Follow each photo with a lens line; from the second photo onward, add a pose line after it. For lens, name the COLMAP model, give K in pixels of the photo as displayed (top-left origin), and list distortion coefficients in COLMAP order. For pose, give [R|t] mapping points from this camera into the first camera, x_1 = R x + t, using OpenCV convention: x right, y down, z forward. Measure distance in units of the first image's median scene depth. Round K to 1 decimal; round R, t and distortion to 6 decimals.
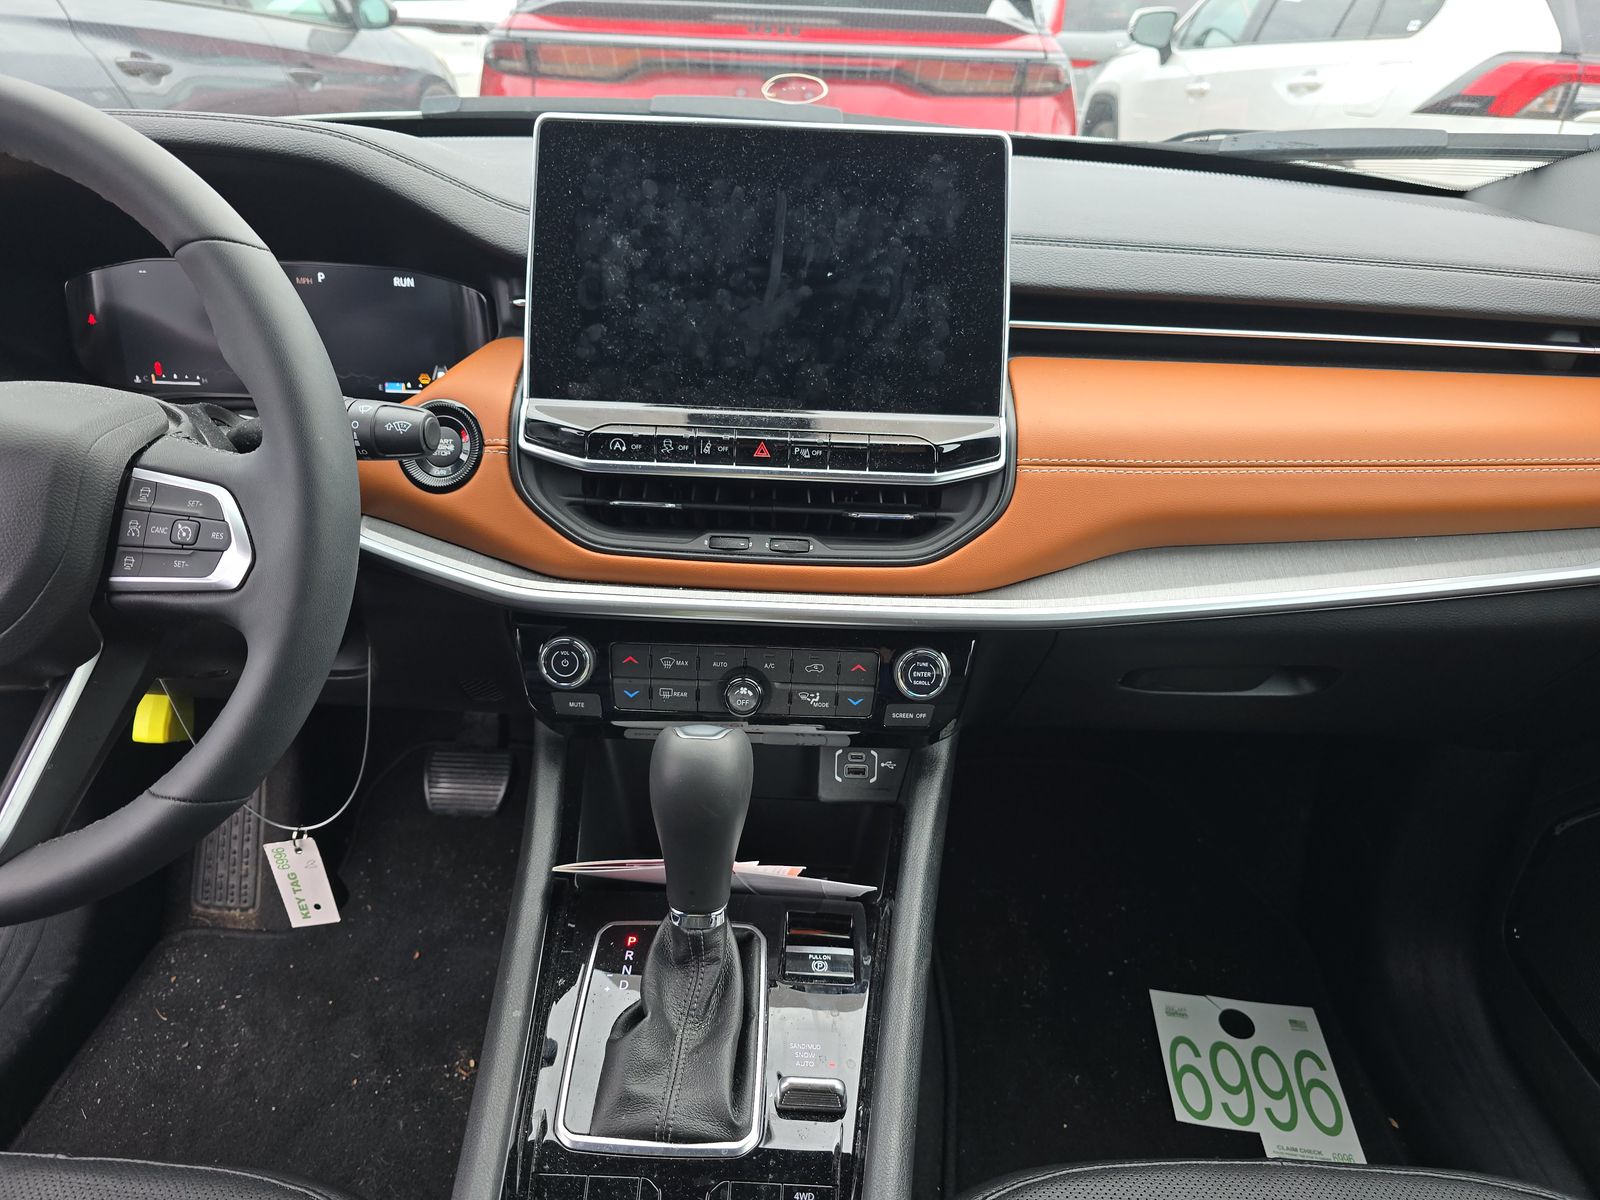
lens RADIAL K [[1014.6, 0, 800.0], [0, 1014.6, 600.0], [0, 0, 1]] dist [0.044419, -0.037760]
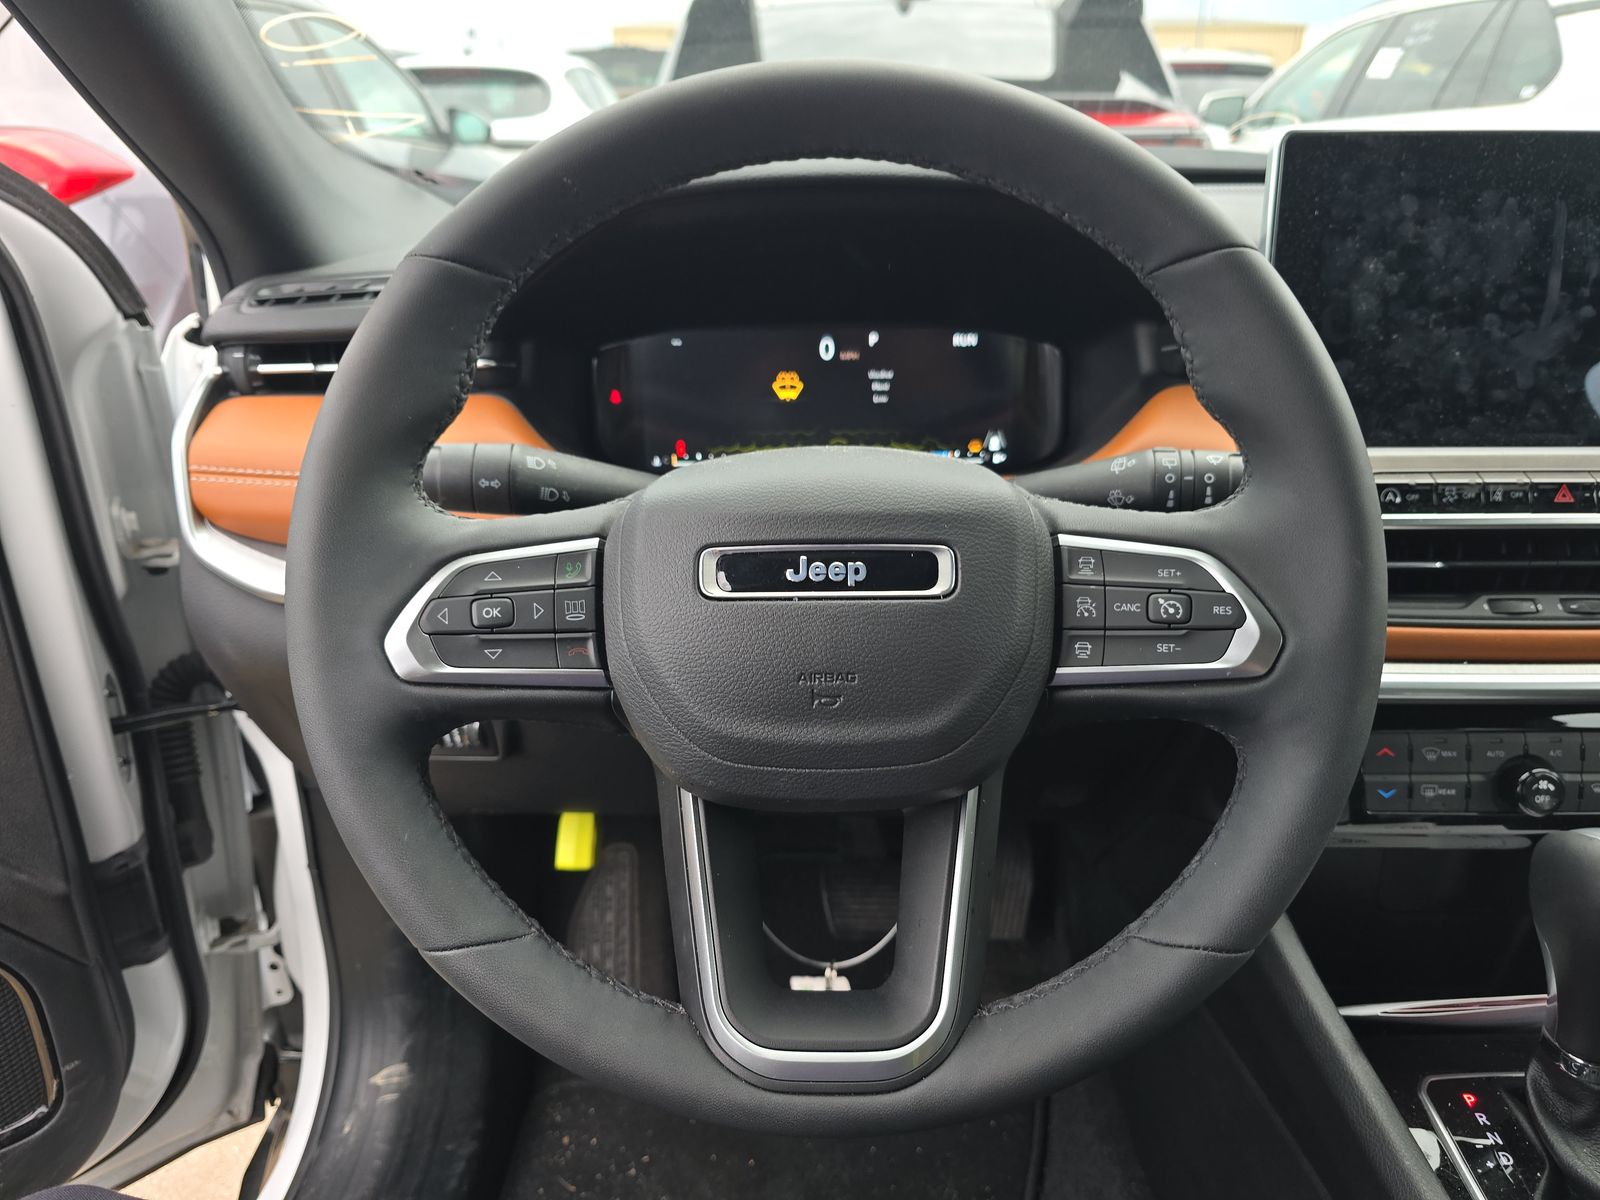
lens RADIAL K [[1029.2, 0, 800.5], [0, 1029.2, 611.2], [0, 0, 1]] dist [0.028405, -0.035428]
pose [[0.999092, -0.041564, -0.009400, -0.662126], [0.040682, 0.995967, -0.079964, -0.007770], [0.012686, 0.079509, 0.996753, 0.139368]]
